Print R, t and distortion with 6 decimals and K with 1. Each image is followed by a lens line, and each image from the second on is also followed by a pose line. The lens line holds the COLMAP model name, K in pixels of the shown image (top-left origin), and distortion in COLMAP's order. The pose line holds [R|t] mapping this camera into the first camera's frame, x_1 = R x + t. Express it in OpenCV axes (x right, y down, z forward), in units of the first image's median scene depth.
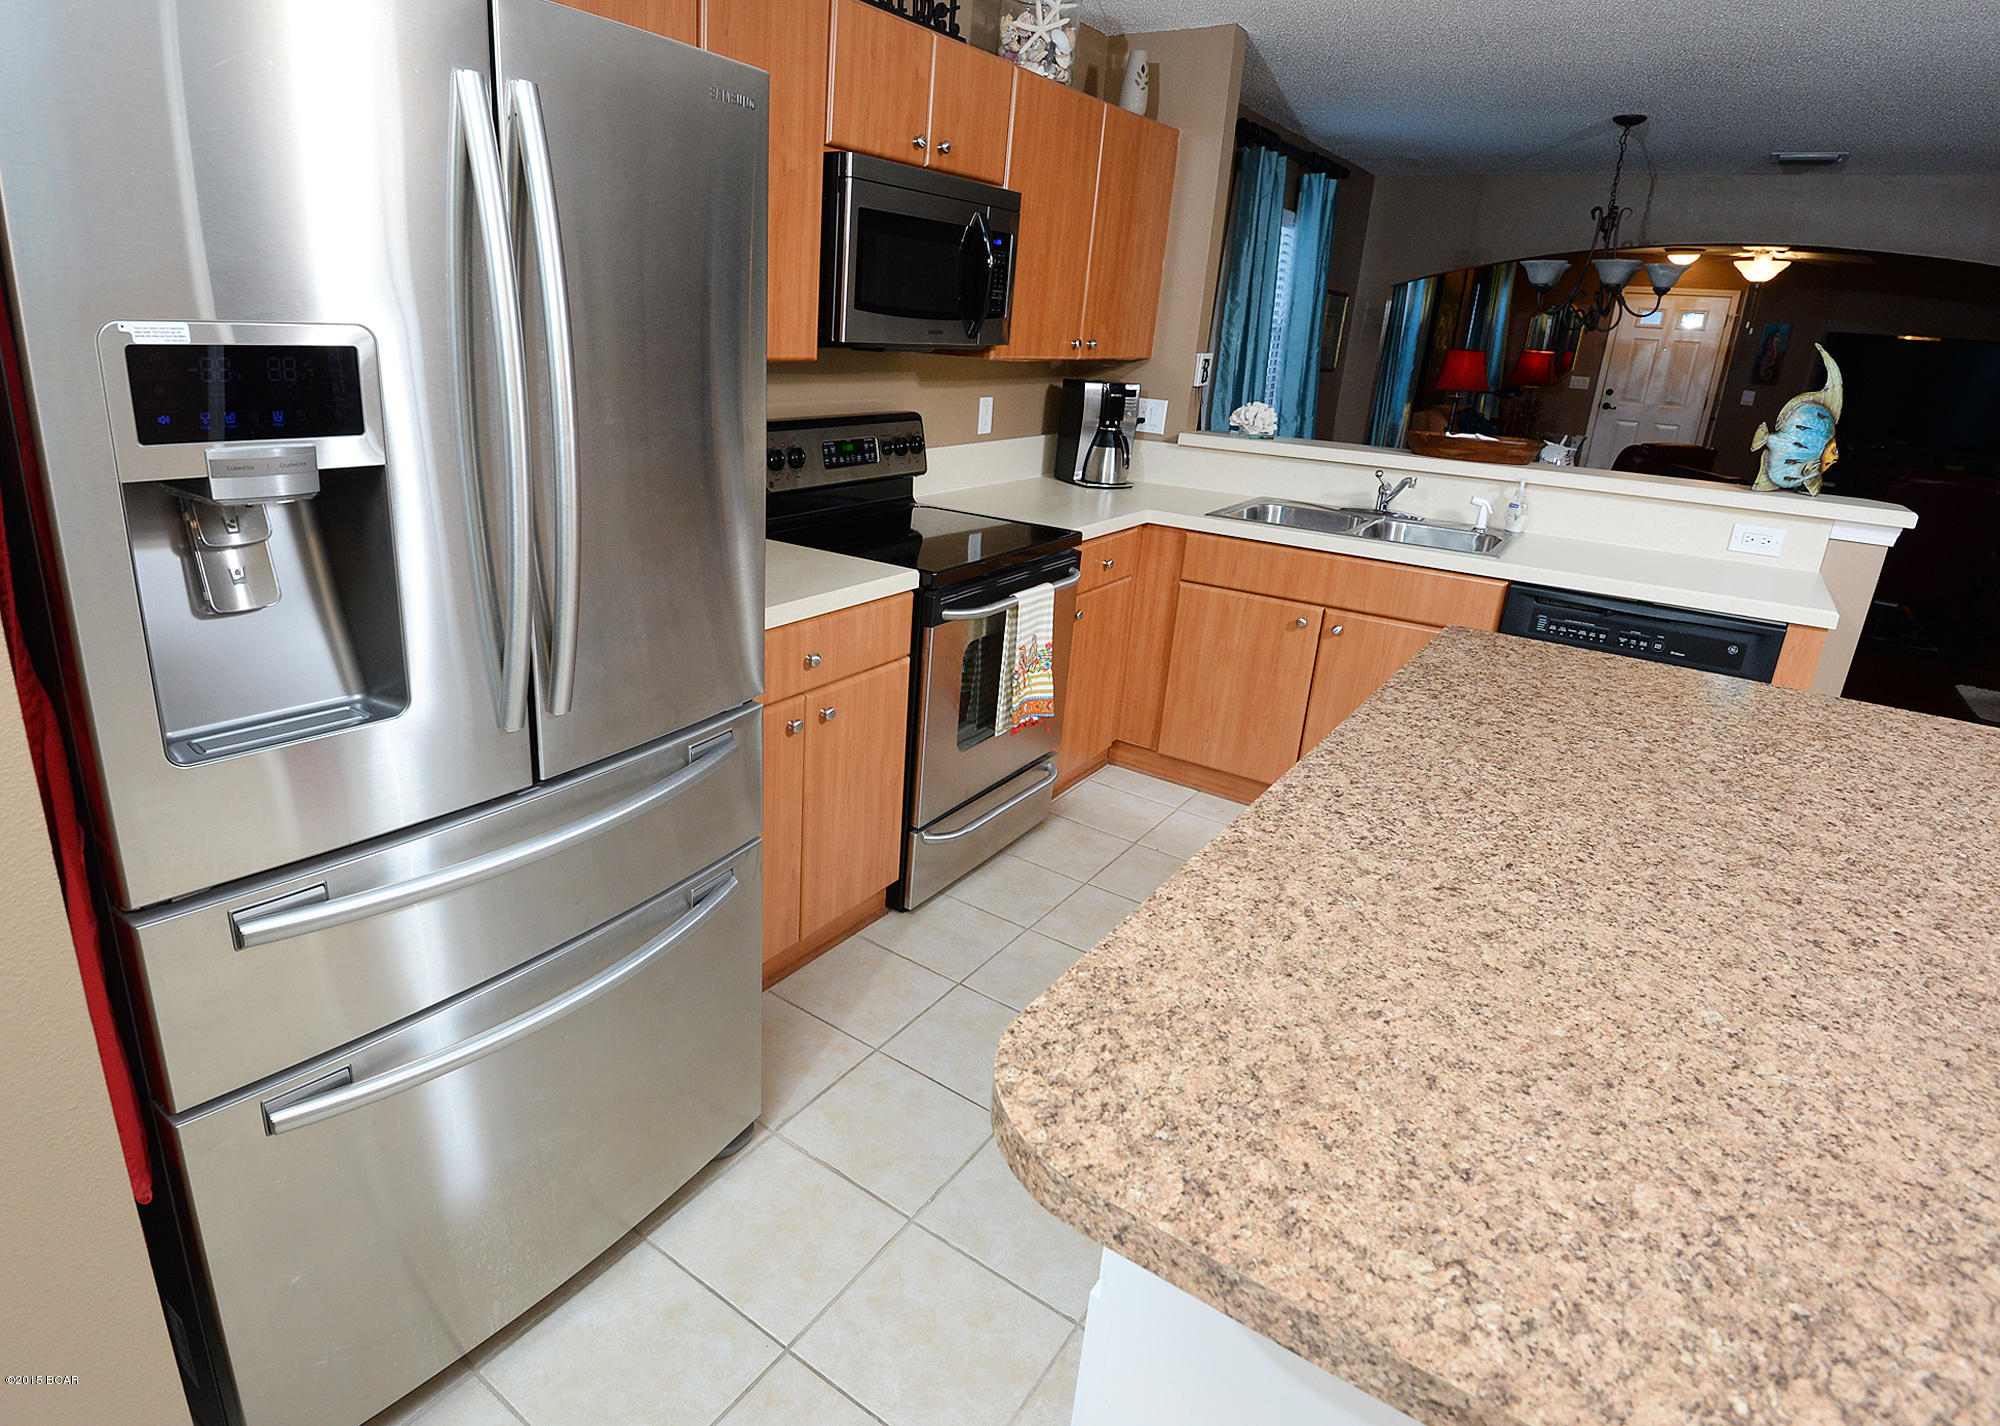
lens RADIAL K [[1080.9, 0, 907.0], [0, 1080.9, 678.0], [0, 0, 1]] dist [-0.041363, -0.001294]
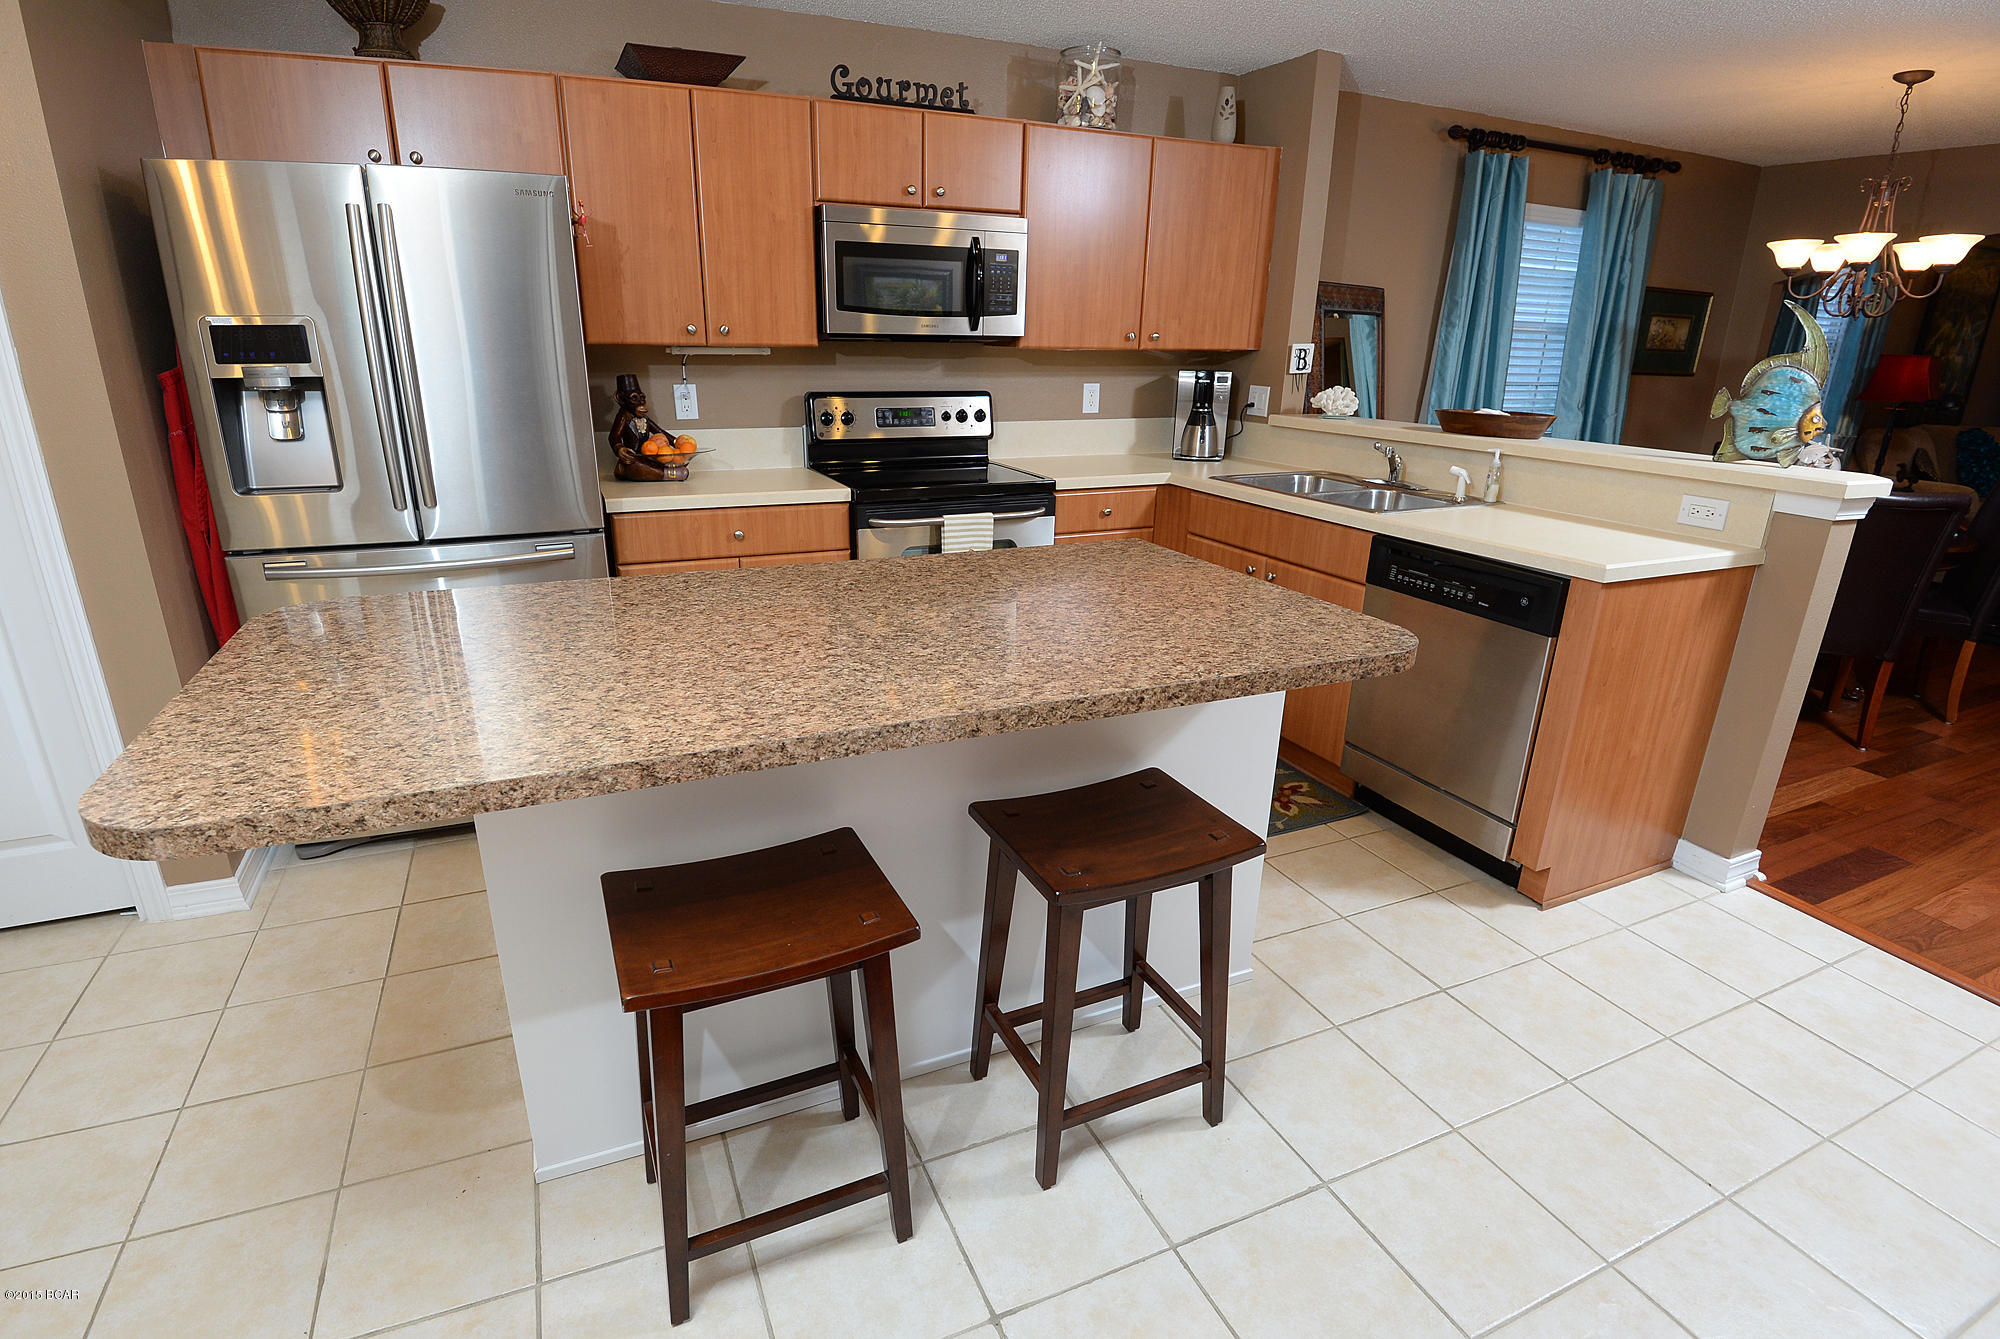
lens RADIAL K [[991.7, 0, 1000.2], [0, 991.7, 665.3], [0, 0, 1]] dist [-0.031383, -0.001748]
pose [[0.880573, 0.120542, -0.458324, 0.690390], [-0.127985, 0.991664, 0.014916, 0.074928], [0.456301, 0.045524, 0.888660, -0.062017]]
